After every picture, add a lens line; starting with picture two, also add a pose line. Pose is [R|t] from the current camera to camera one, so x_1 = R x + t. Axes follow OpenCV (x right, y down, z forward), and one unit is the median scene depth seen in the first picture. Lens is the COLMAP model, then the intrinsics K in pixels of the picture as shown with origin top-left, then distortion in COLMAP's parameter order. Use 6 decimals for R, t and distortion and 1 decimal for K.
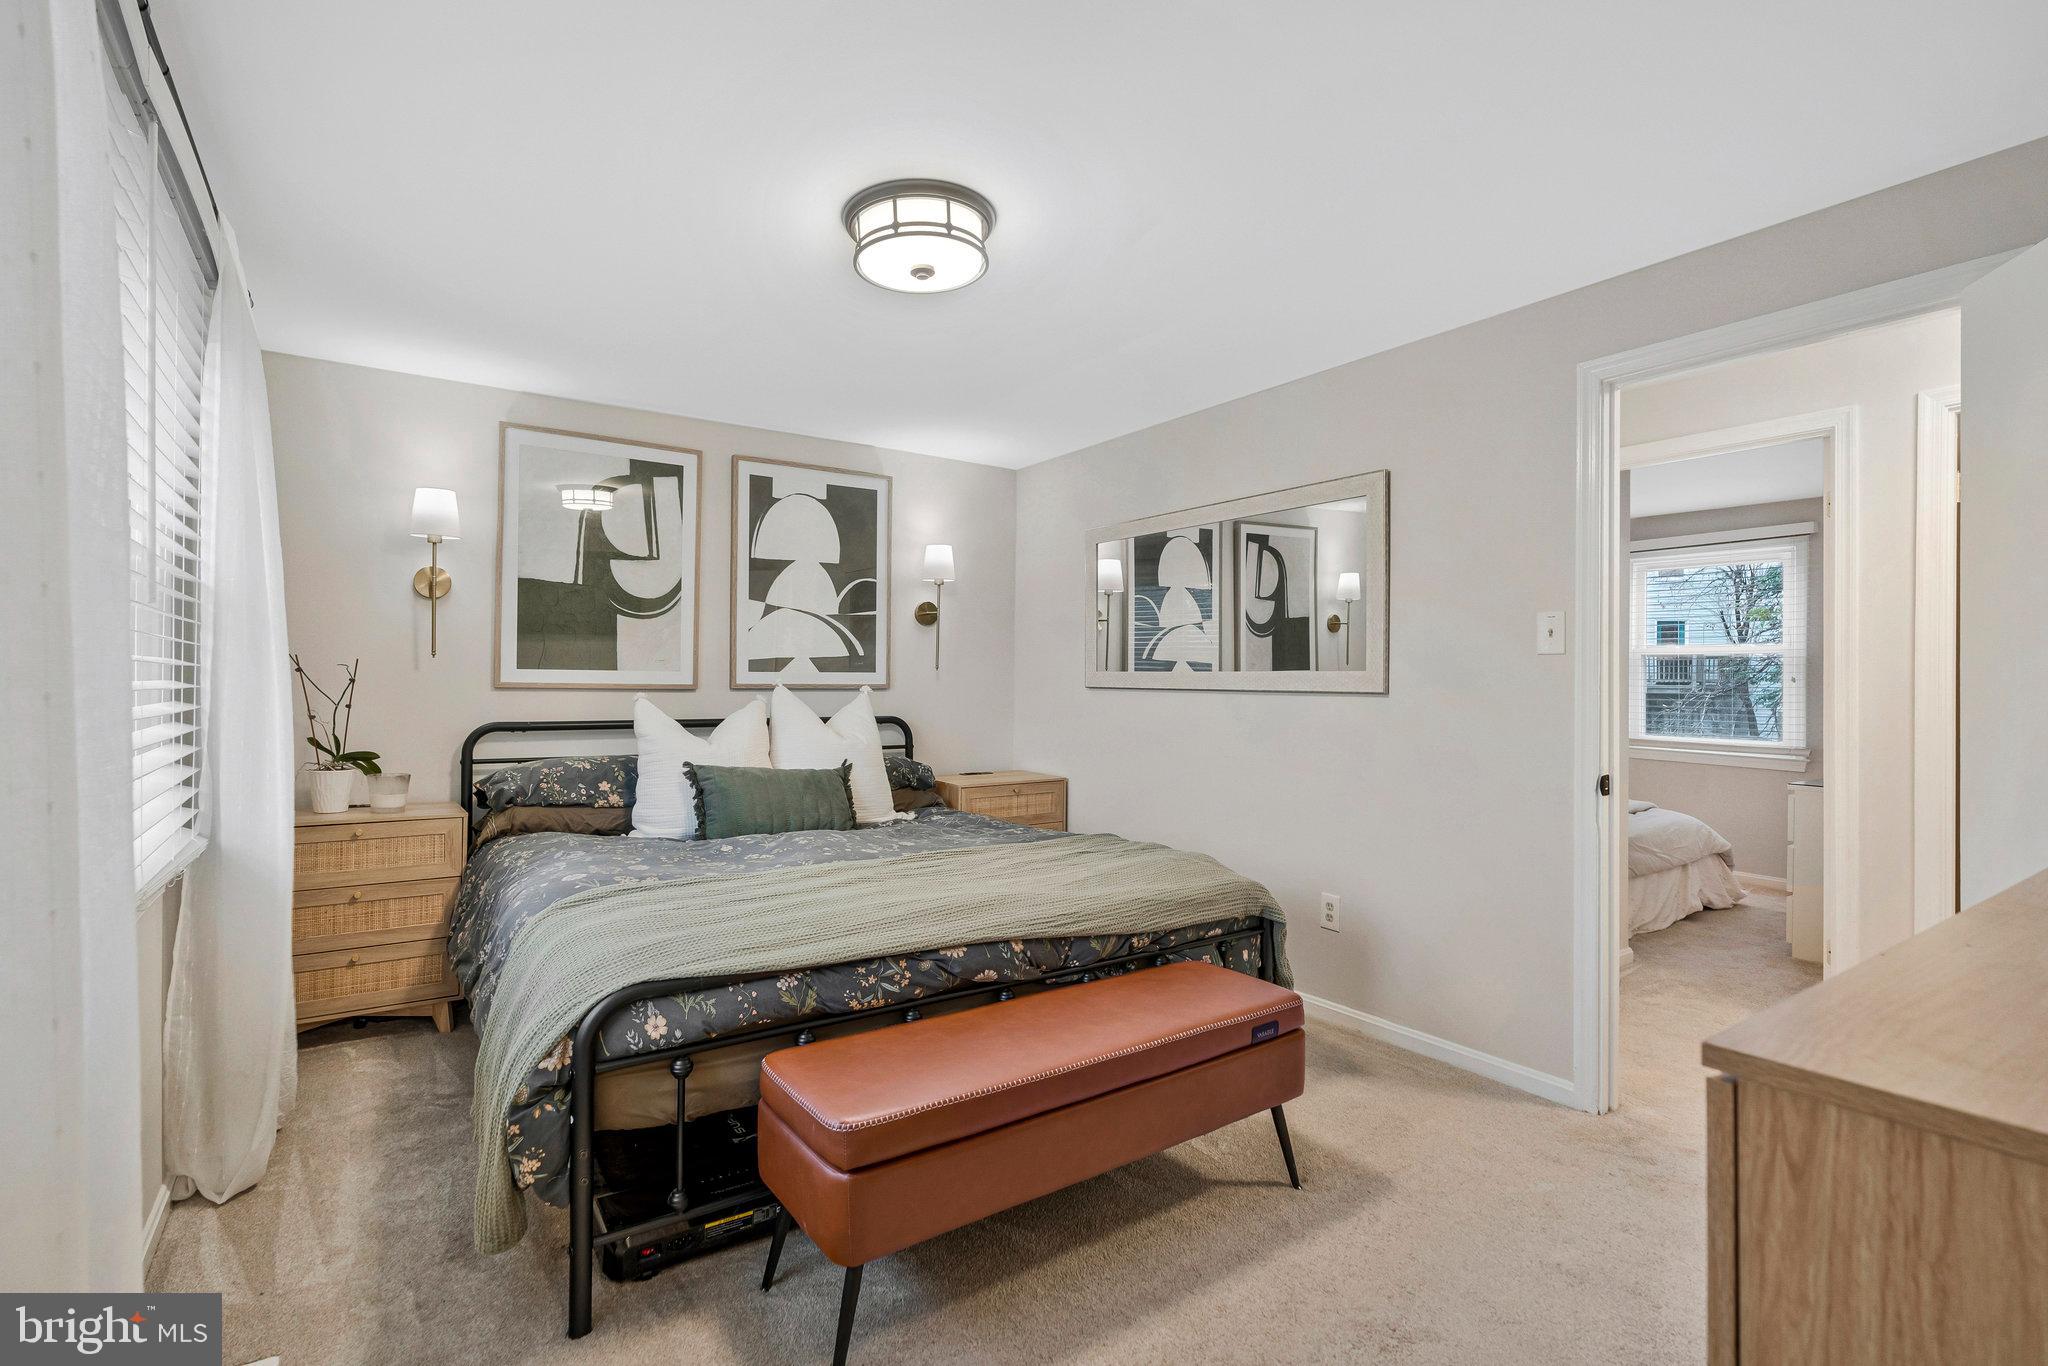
lens RADIAL K [[945.7, 0, 1024.0], [0, 945.7, 683.0], [0, 0, 1]] dist [-0.007593, -0.000122]
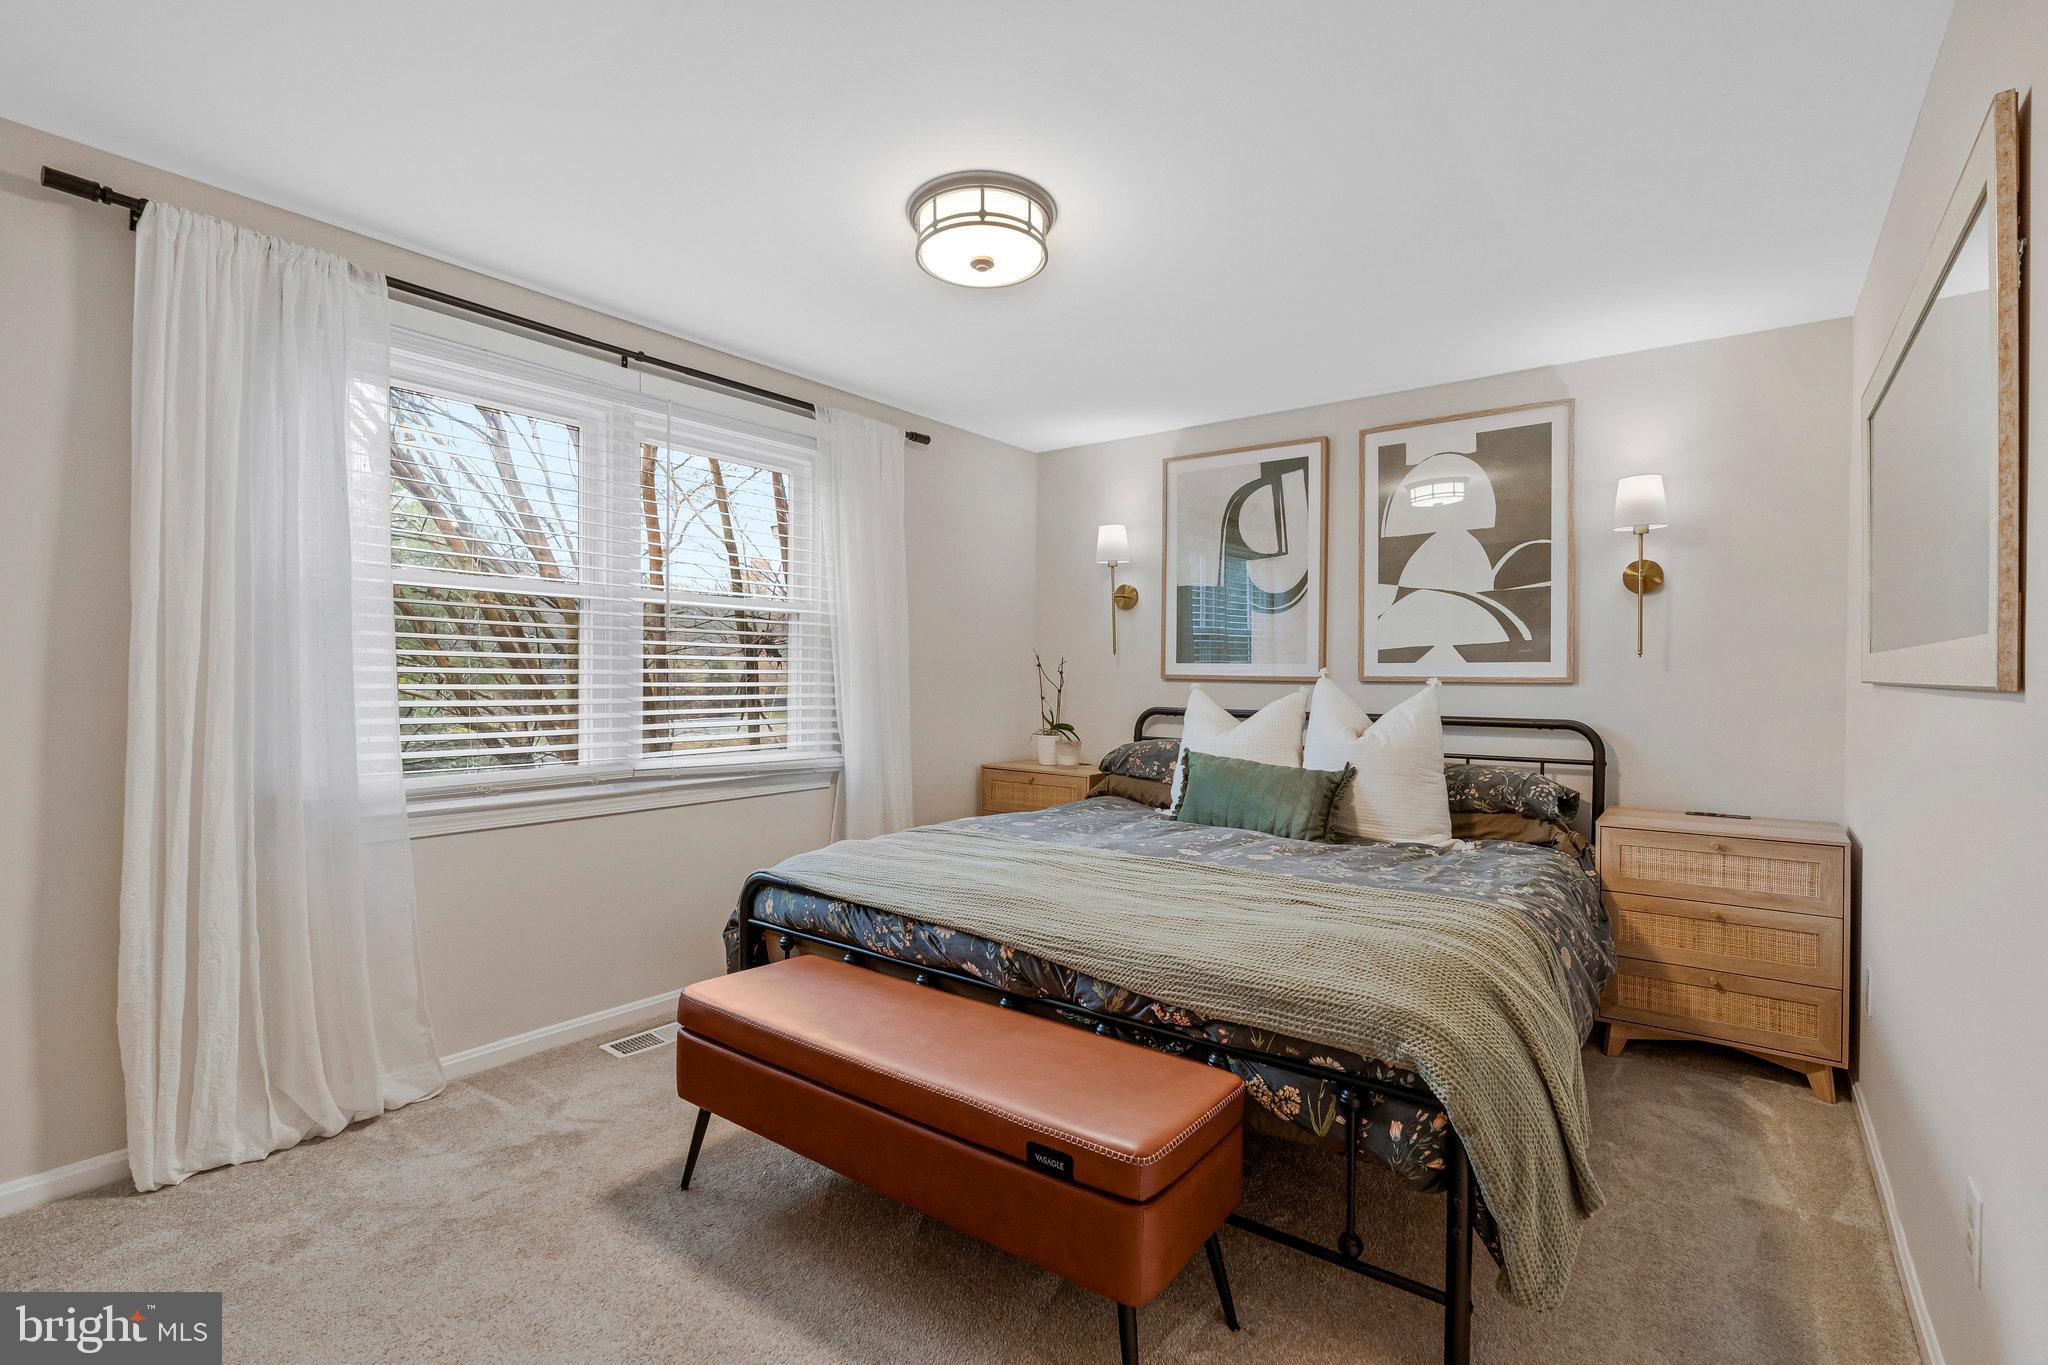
lens RADIAL K [[945.7, 0, 1024.0], [0, 945.7, 682.5], [0, 0, 1]] dist [-0.007593, -0.000122]
pose [[0.310481, 0.005489, -0.950564, 0.500622], [-0.006632, 0.999971, 0.003609, 0.006298], [0.950556, 0.005183, 0.310509, 0.416286]]
